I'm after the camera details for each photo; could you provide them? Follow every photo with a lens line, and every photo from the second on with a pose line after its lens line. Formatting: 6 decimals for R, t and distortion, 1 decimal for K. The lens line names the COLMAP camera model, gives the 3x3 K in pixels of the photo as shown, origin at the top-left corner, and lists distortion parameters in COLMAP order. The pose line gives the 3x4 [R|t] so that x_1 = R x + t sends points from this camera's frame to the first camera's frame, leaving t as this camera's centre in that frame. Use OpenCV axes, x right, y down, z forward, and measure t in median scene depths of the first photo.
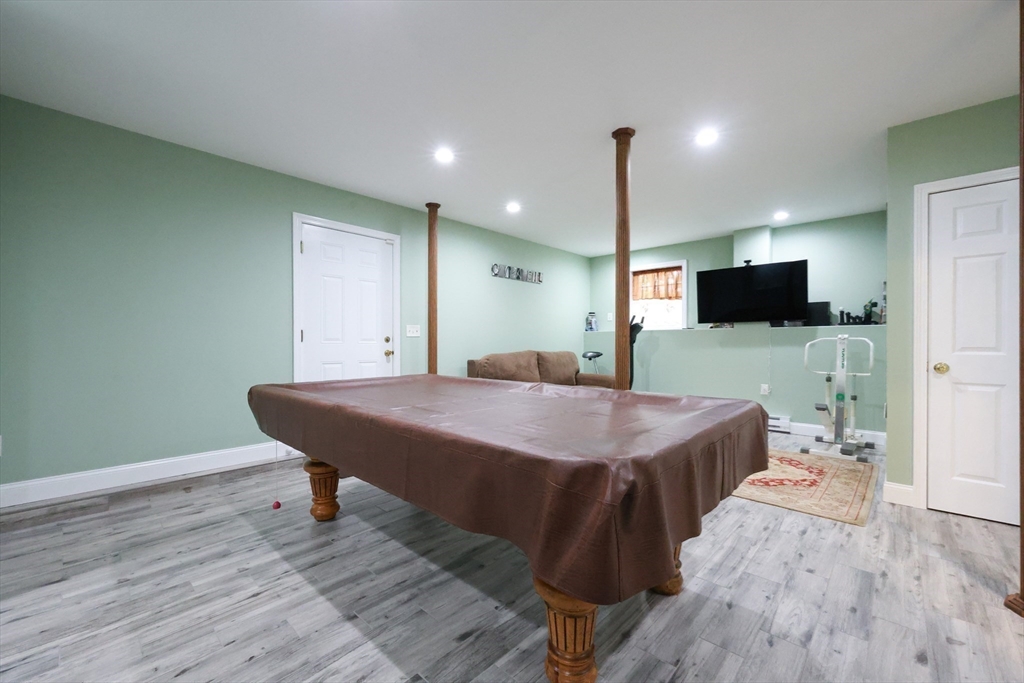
lens RADIAL K [[432.9, 0, 512.0], [0, 432.9, 341.5], [0, 0, 1]] dist [-0.000510, -0.000045]
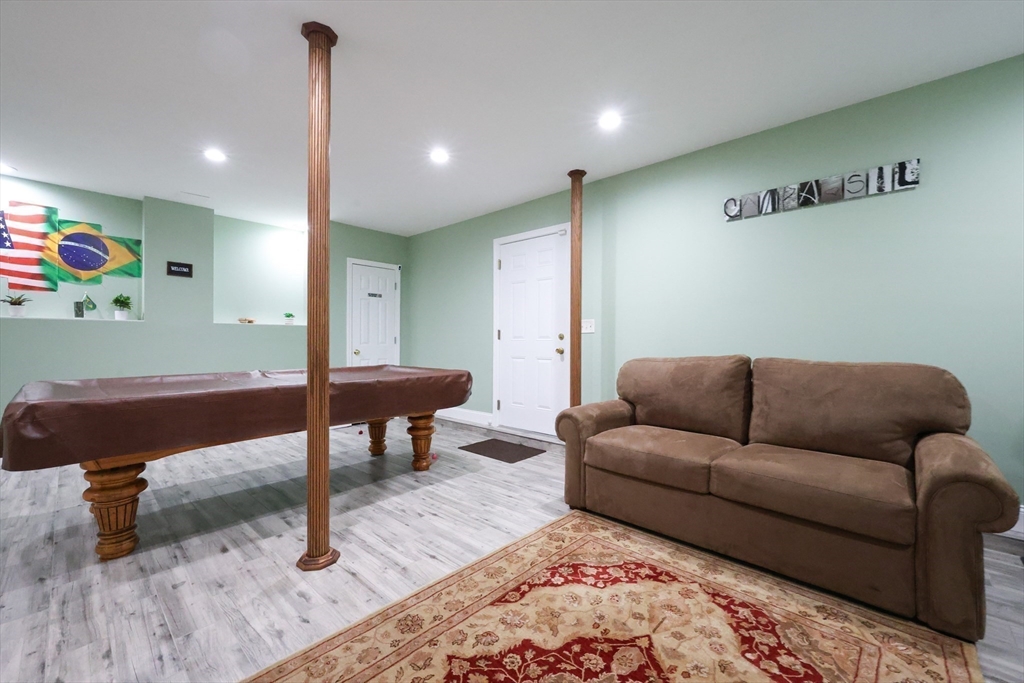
lens RADIAL K [[419.5, 0, 512.0], [0, 419.5, 341.5], [0, 0, 1]] dist [-0.001789, -0.000164]
pose [[-0.019866, 0.002827, -0.999799, 1.023113], [0.001955, 0.999994, 0.002789, 0.004870], [0.999801, -0.001900, -0.019872, 1.474438]]
